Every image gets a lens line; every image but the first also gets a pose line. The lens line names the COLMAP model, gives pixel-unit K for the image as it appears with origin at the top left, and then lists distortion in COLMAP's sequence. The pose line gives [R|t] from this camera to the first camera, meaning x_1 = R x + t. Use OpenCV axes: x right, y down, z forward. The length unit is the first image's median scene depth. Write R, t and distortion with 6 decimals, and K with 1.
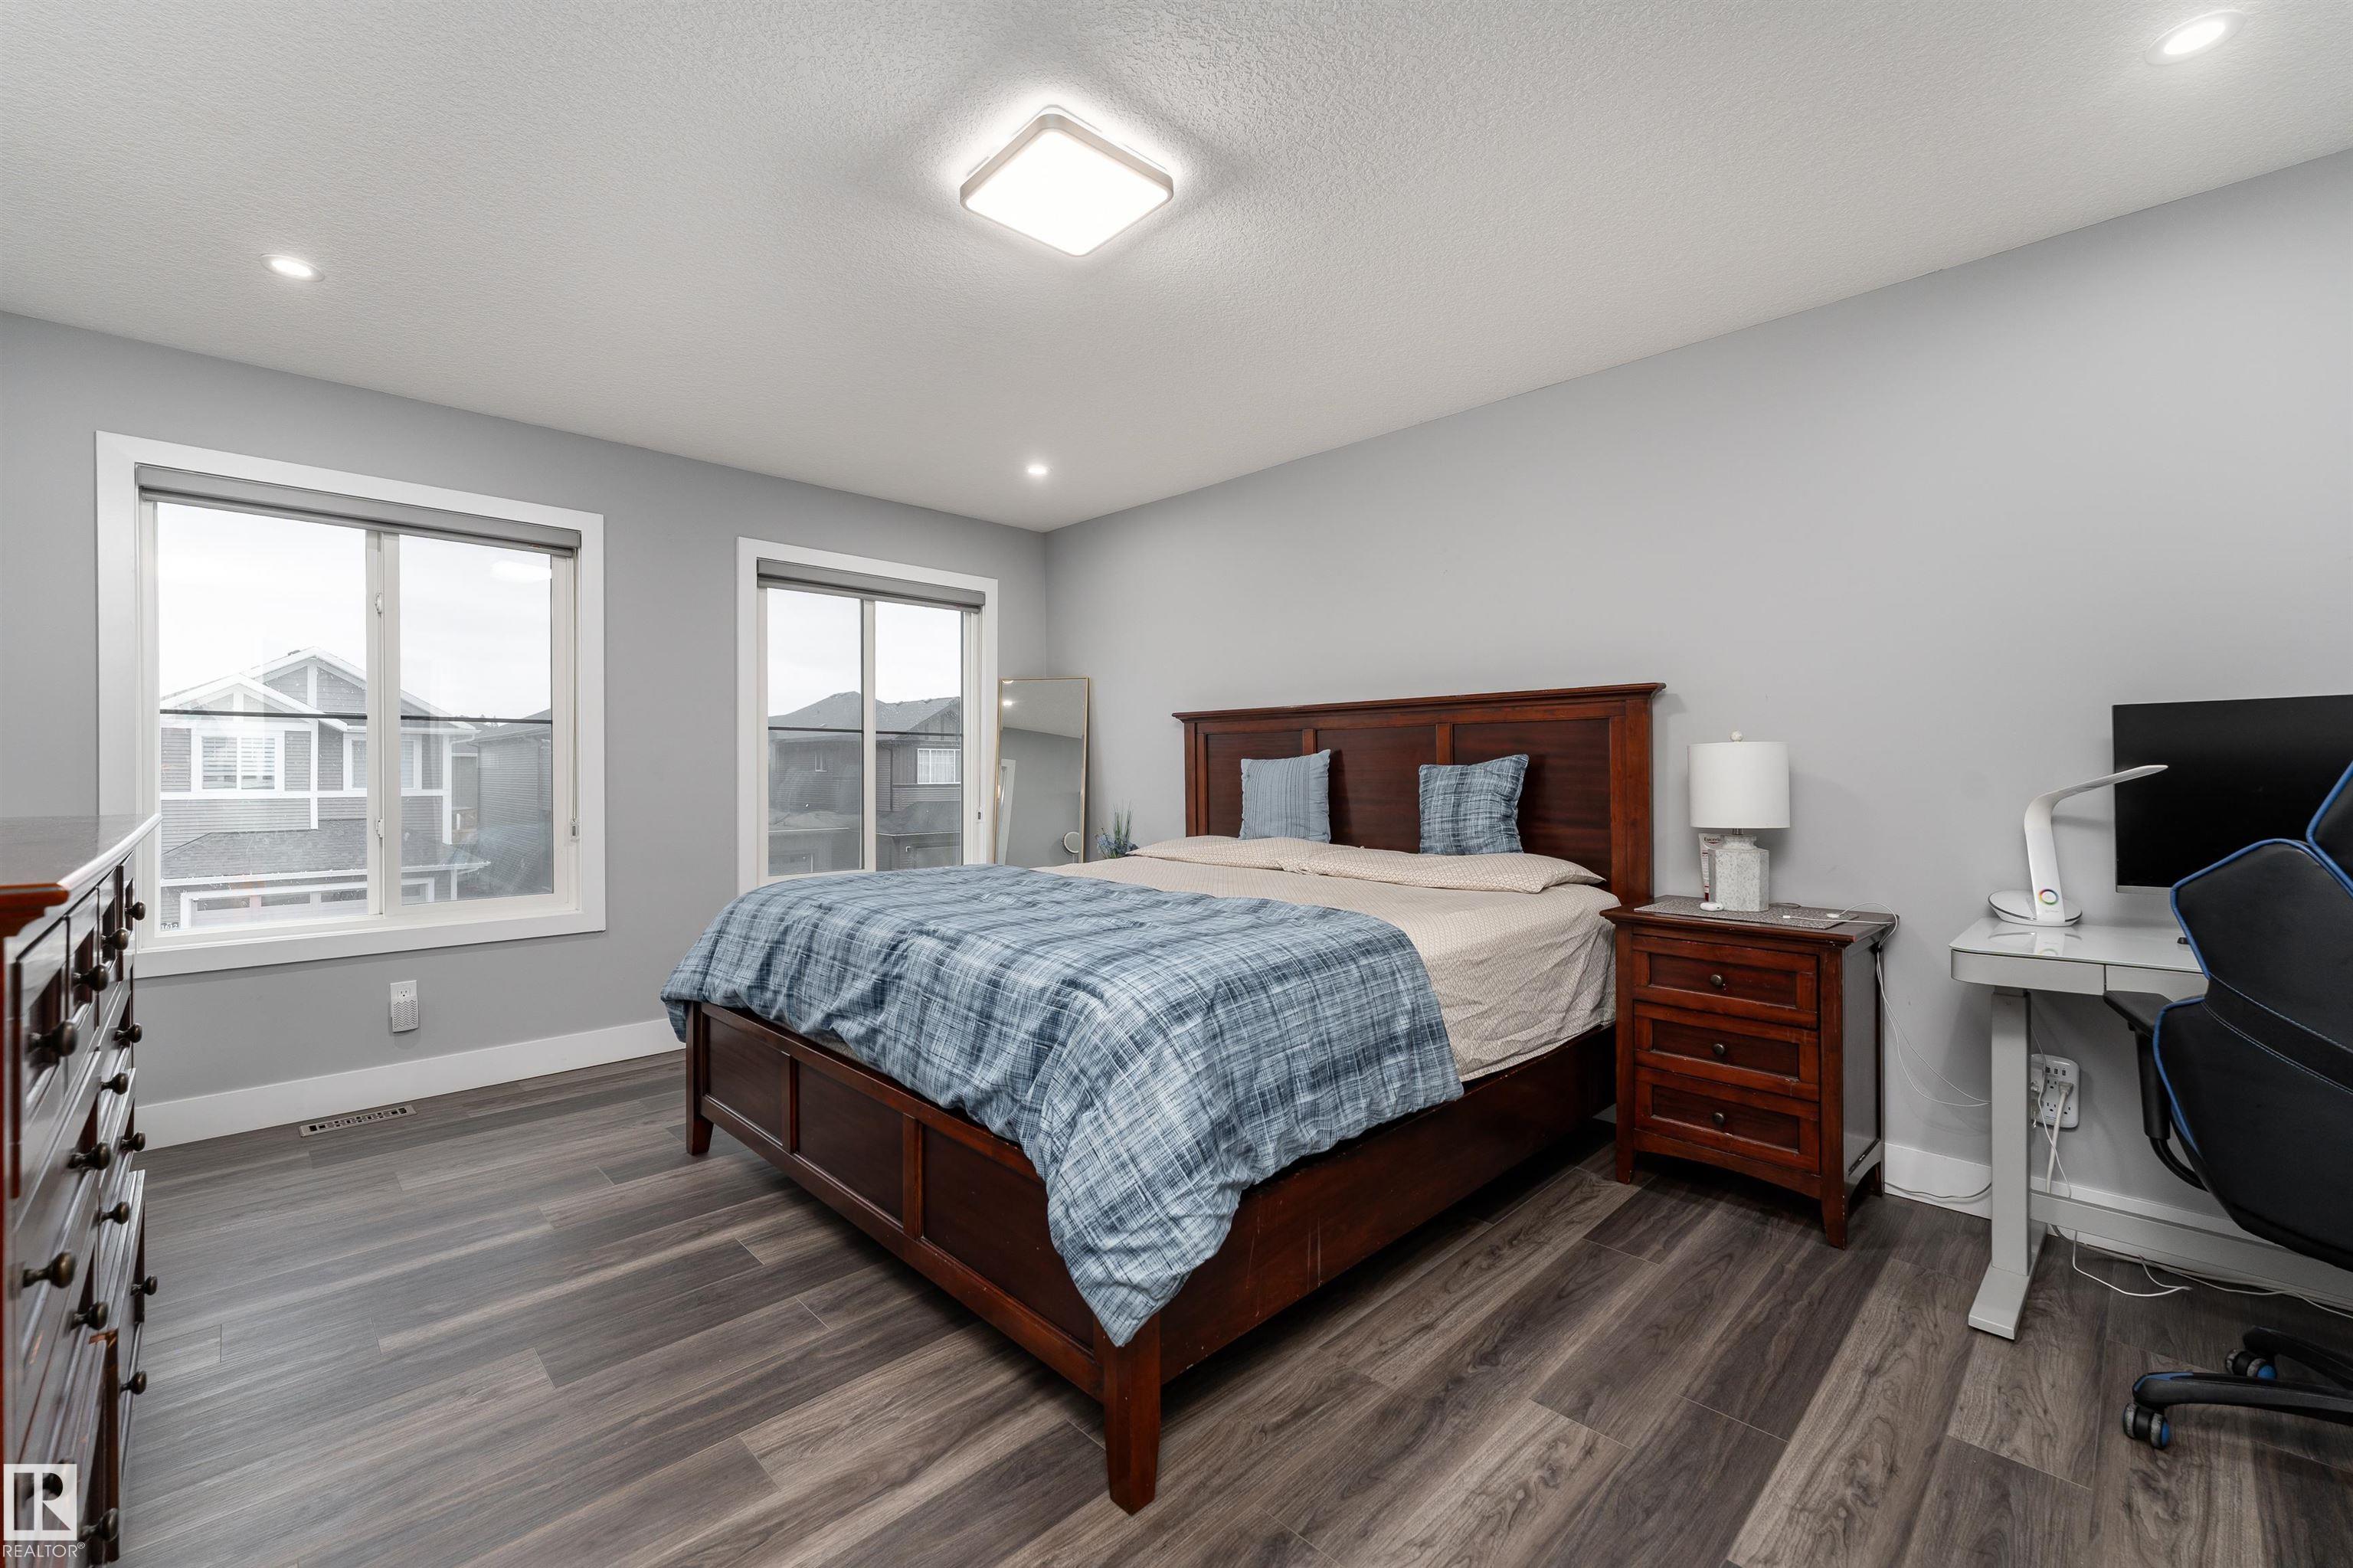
lens RADIAL K [[966.5, 0, 1176.9], [0, 966.5, 782.9], [0, 0, 1]] dist [-0.000464, -0.000085]
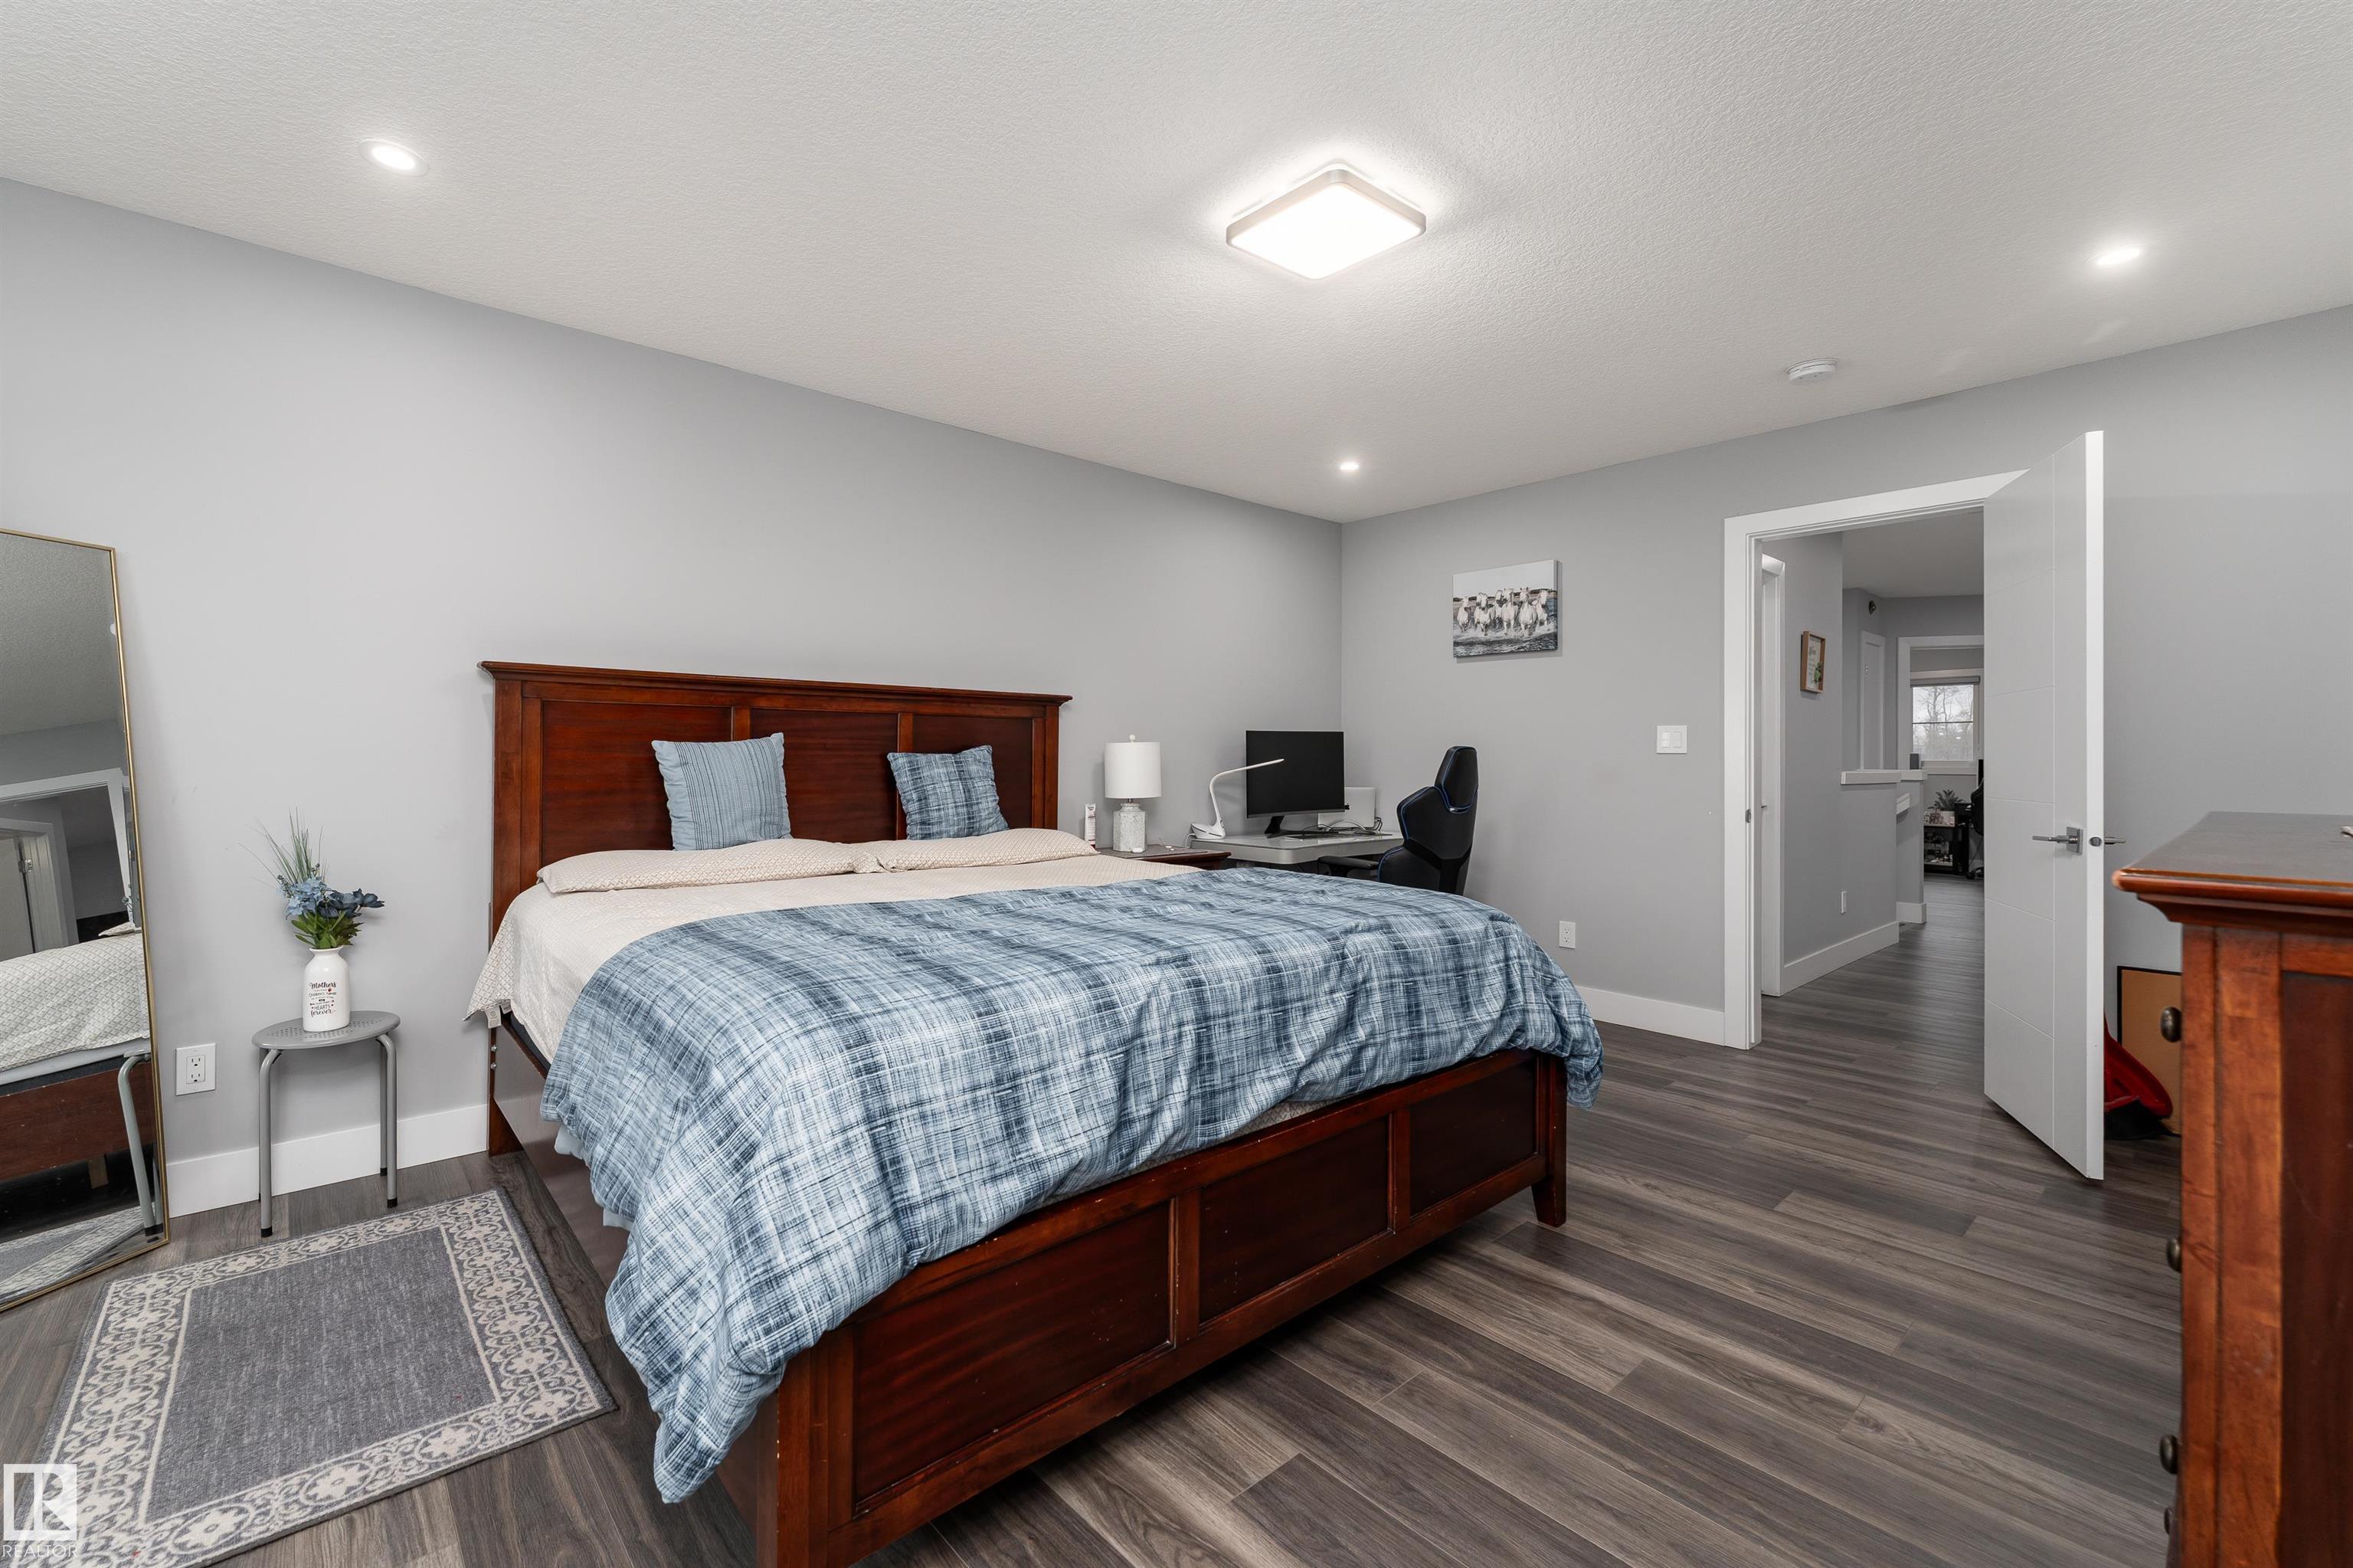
lens RADIAL K [[960.3, 0, 1158.1], [0, 960.3, 766.1], [0, 0, 1]] dist [0.000935, -0.000056]
pose [[0.069509, -0.003392, 0.997576, -1.133563], [0.005336, 0.999981, 0.003028, -0.010328], [-0.997567, 0.005113, 0.069526, 1.045756]]
